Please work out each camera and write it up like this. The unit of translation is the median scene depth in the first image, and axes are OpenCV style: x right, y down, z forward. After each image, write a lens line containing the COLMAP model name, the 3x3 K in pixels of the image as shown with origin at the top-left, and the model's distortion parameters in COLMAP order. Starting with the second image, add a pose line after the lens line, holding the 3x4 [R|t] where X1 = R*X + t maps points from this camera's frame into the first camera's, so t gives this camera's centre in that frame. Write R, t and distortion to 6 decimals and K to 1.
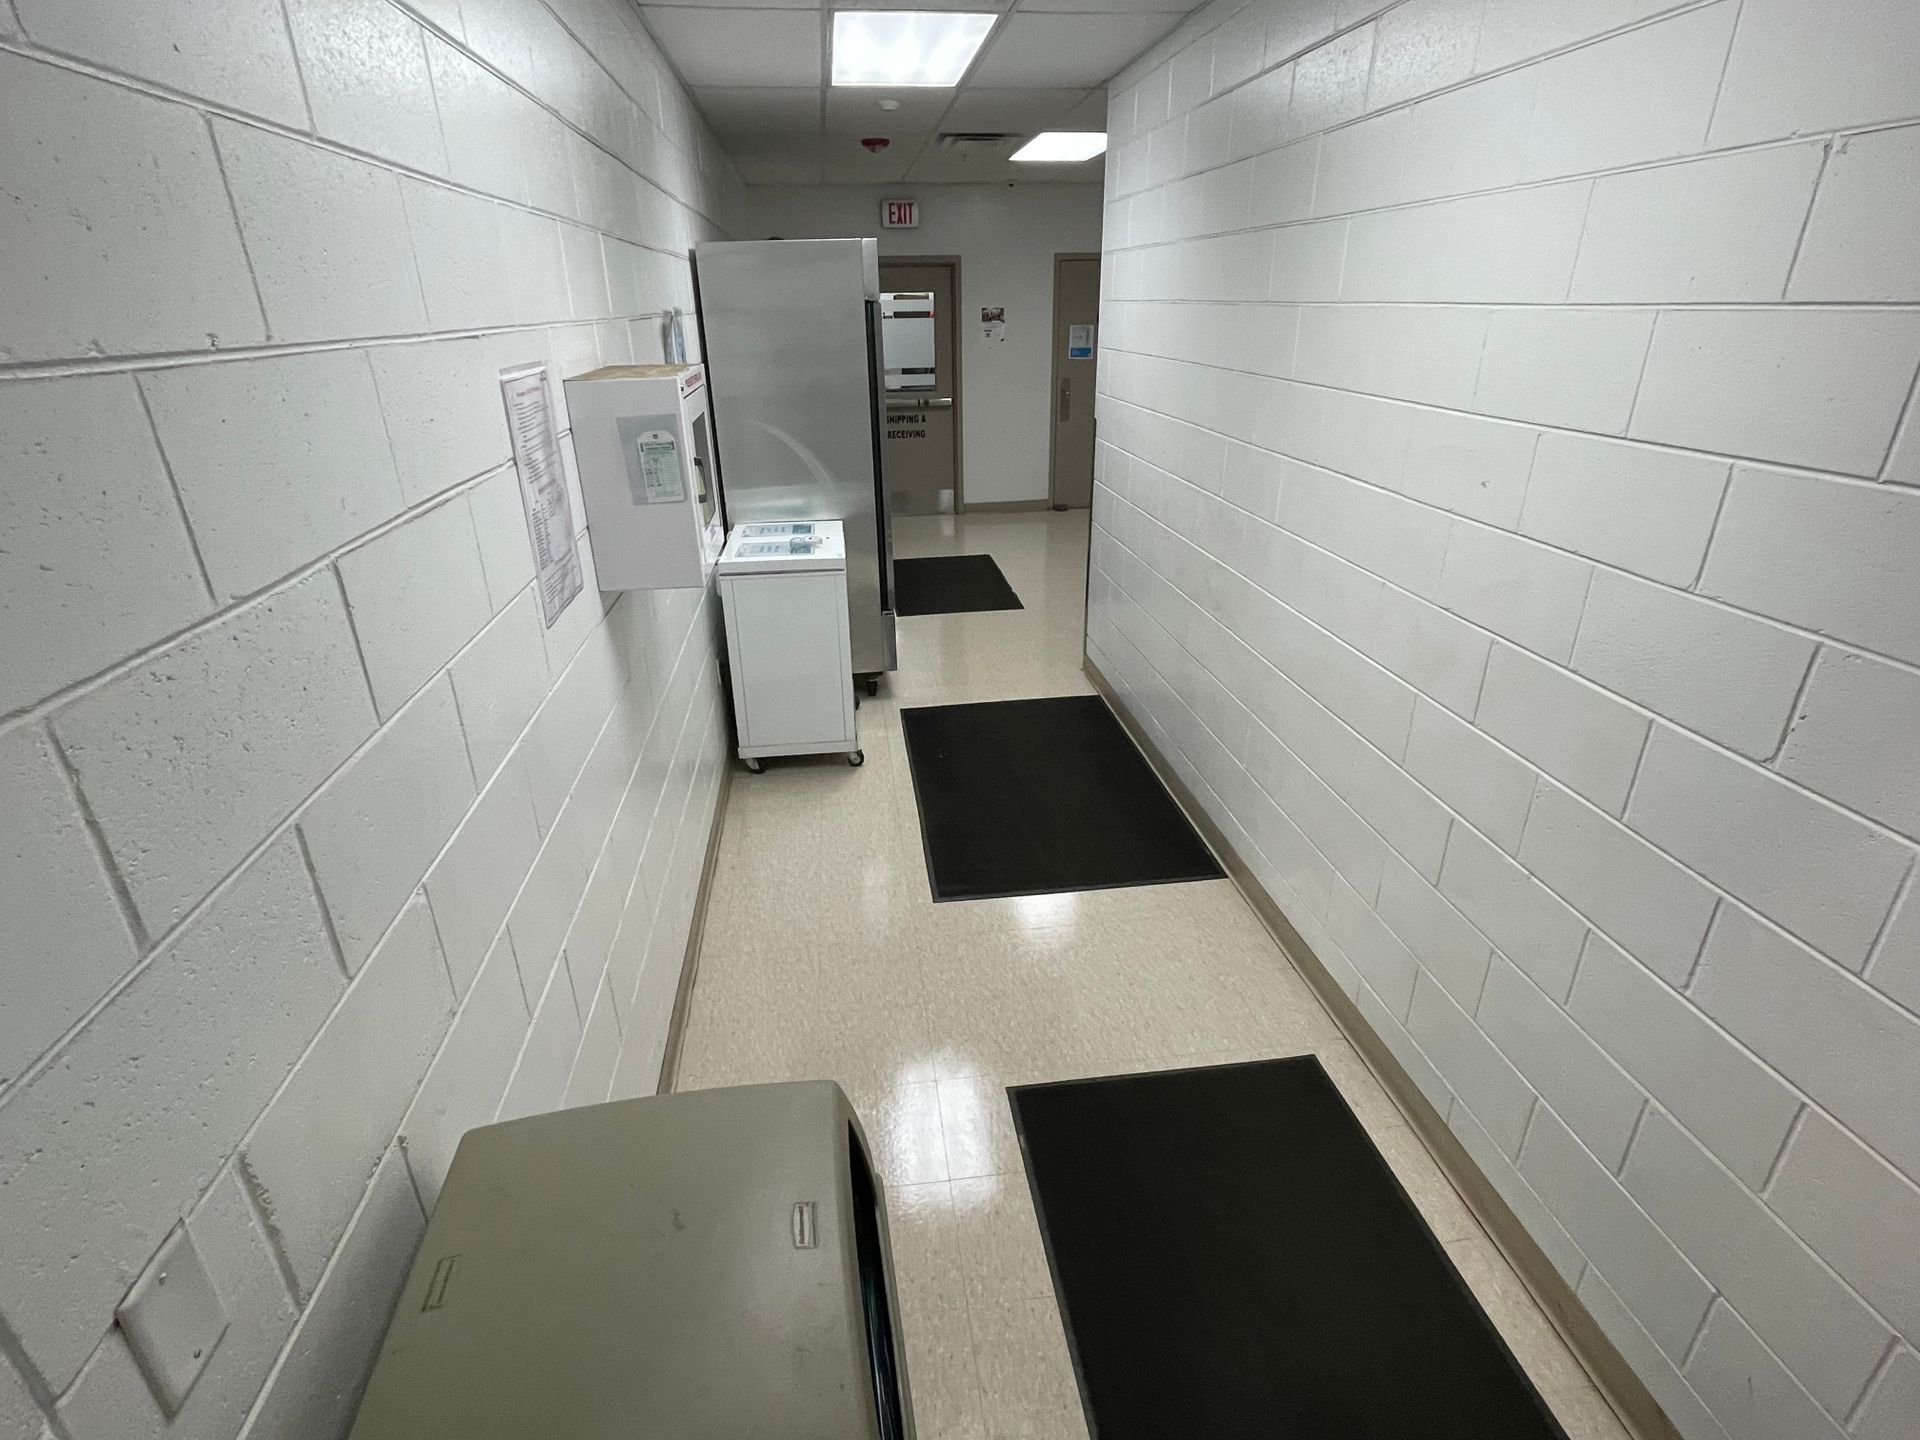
lens RADIAL K [[943.3, 0, 957.5], [0, 943.3, 716.1], [0, 0, 1]] dist [-0.020176, -0.000440]
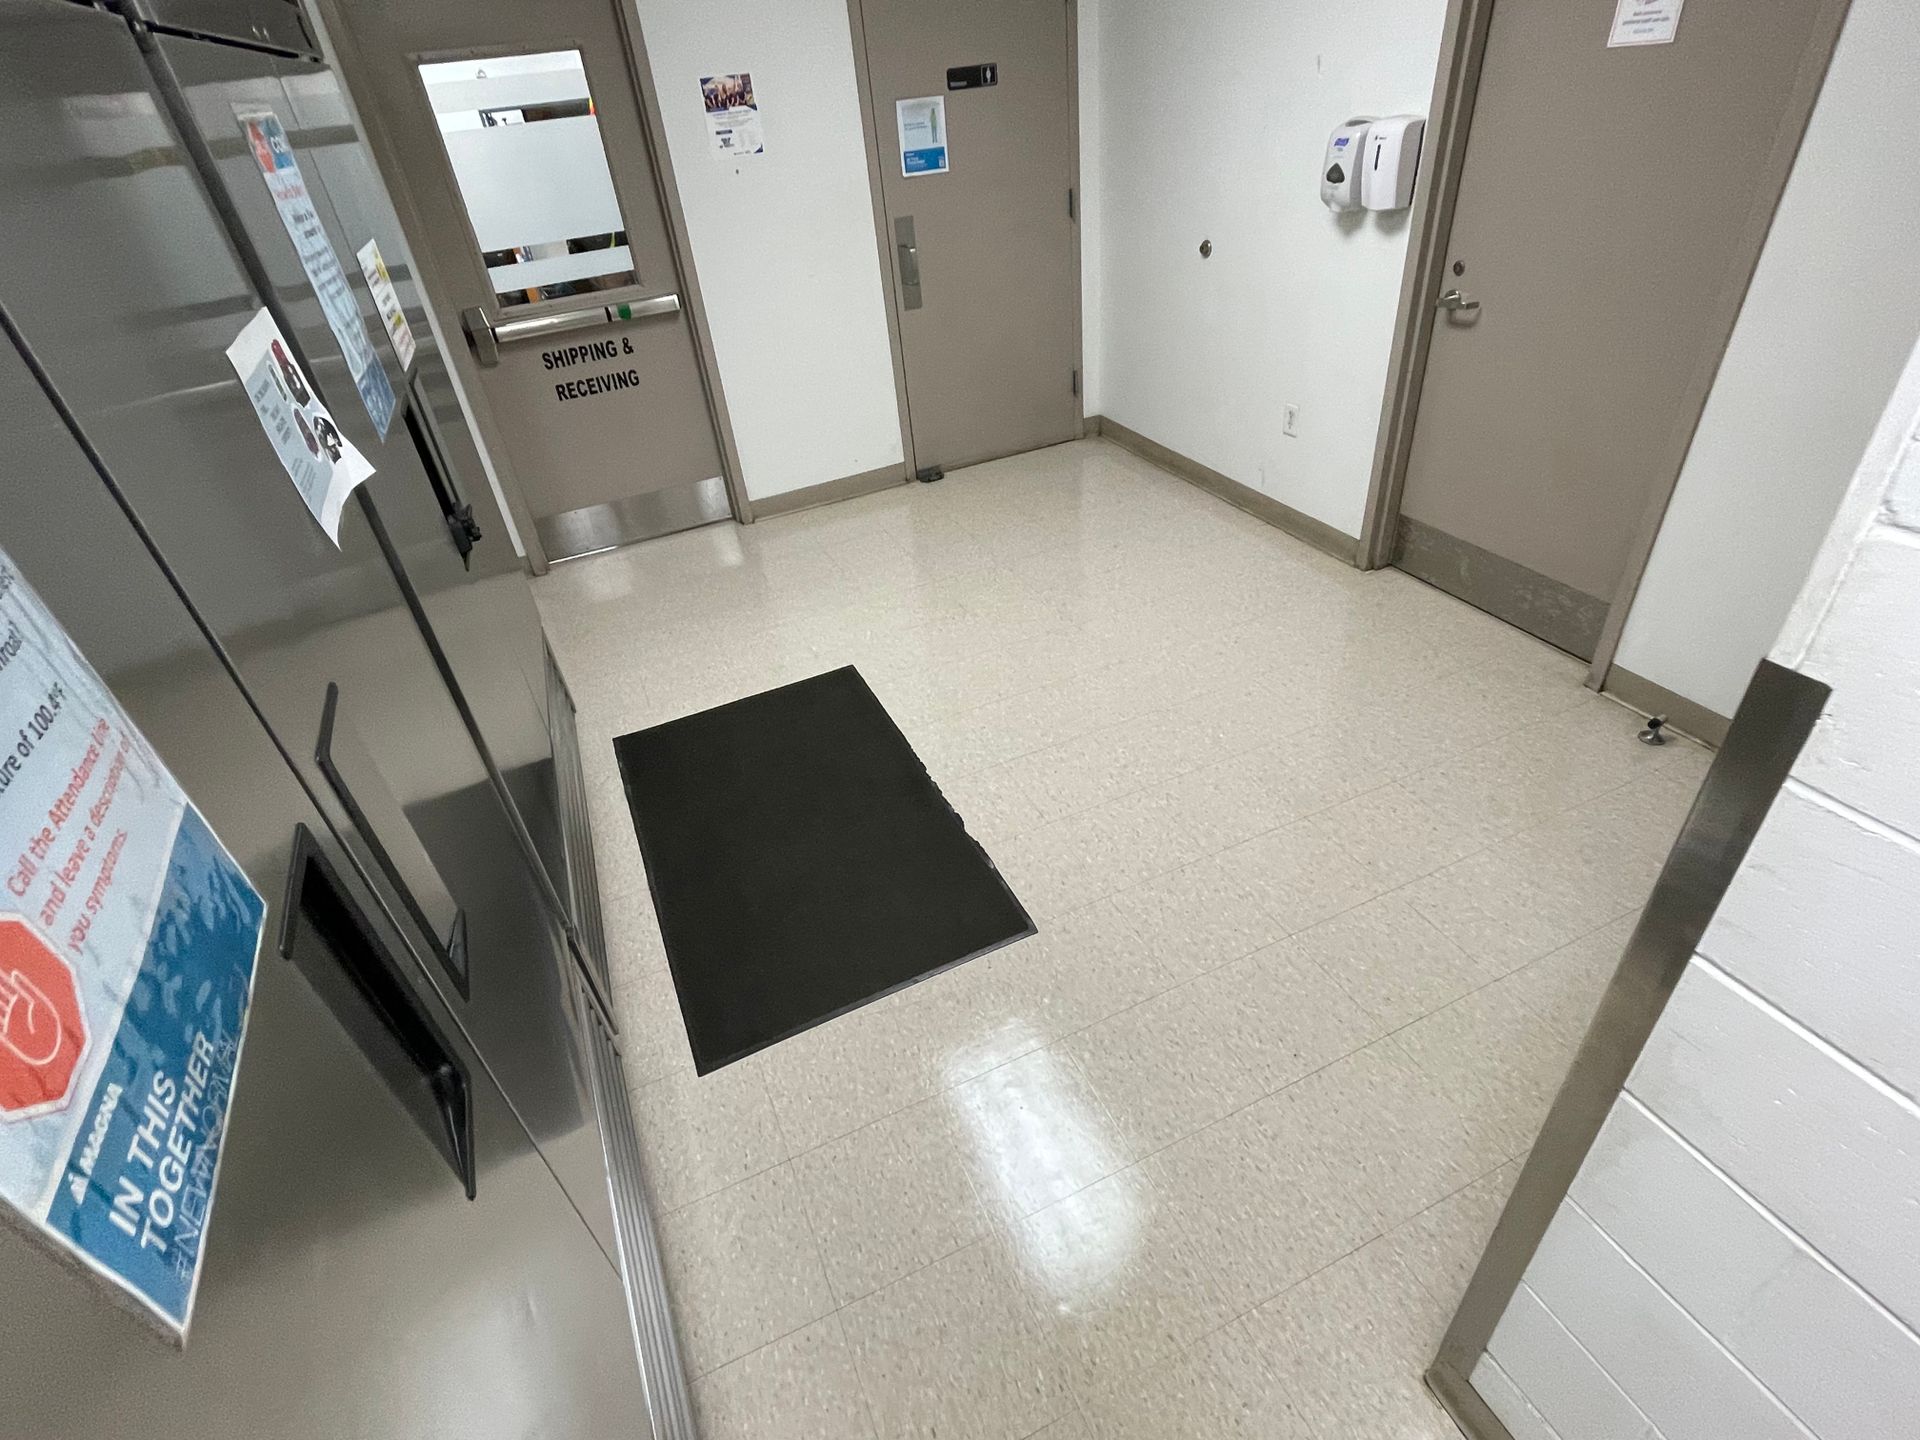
lens RADIAL K [[943.3, 0, 963.6], [0, 943.3, 721.0], [0, 0, 1]] dist [-0.020176, -0.000440]
pose [[0.954975, -0.226009, 0.192203, -0.007635], [0.184396, 0.959657, 0.212263, -0.203604], [-0.232422, -0.167264, 0.958125, 0.474730]]
